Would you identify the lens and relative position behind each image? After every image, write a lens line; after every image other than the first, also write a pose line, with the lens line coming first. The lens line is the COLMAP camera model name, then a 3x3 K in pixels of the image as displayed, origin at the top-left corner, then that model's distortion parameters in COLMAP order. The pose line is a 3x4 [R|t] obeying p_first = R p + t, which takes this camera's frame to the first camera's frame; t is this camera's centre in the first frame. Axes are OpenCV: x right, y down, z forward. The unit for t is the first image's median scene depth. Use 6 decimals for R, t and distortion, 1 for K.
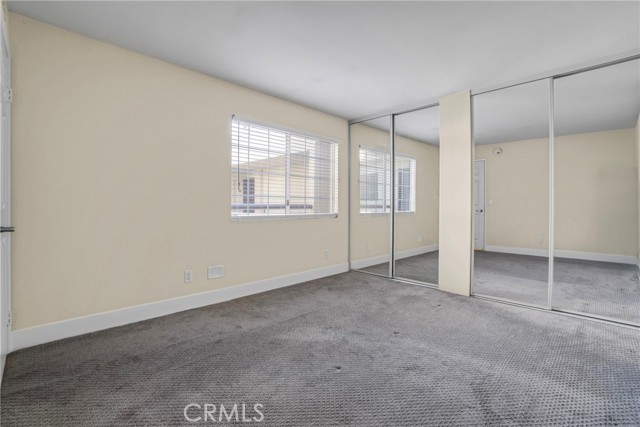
lens RADIAL K [[295.2, 0, 320.1], [0, 295.2, 210.1], [0, 0, 1]] dist [-0.045701, 0.003915]
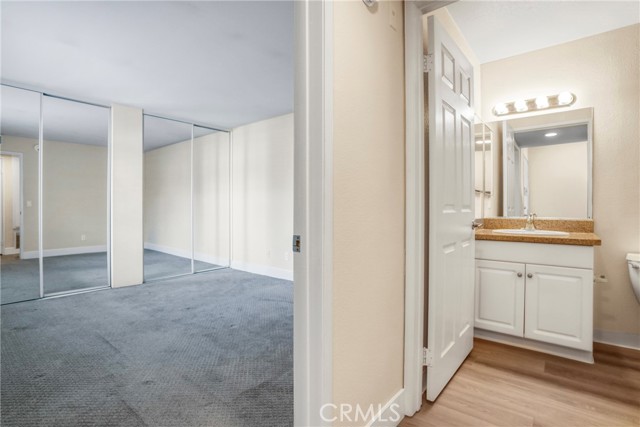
lens RADIAL K [[314.3, 0, 319.7], [0, 314.3, 209.0], [0, 0, 1]] dist [0.002380, 0.000298]
pose [[-0.079086, -0.015279, 0.996751, -0.796023], [0.008873, 0.999832, 0.016030, -0.020662], [-0.996828, 0.010112, -0.078938, 0.374303]]
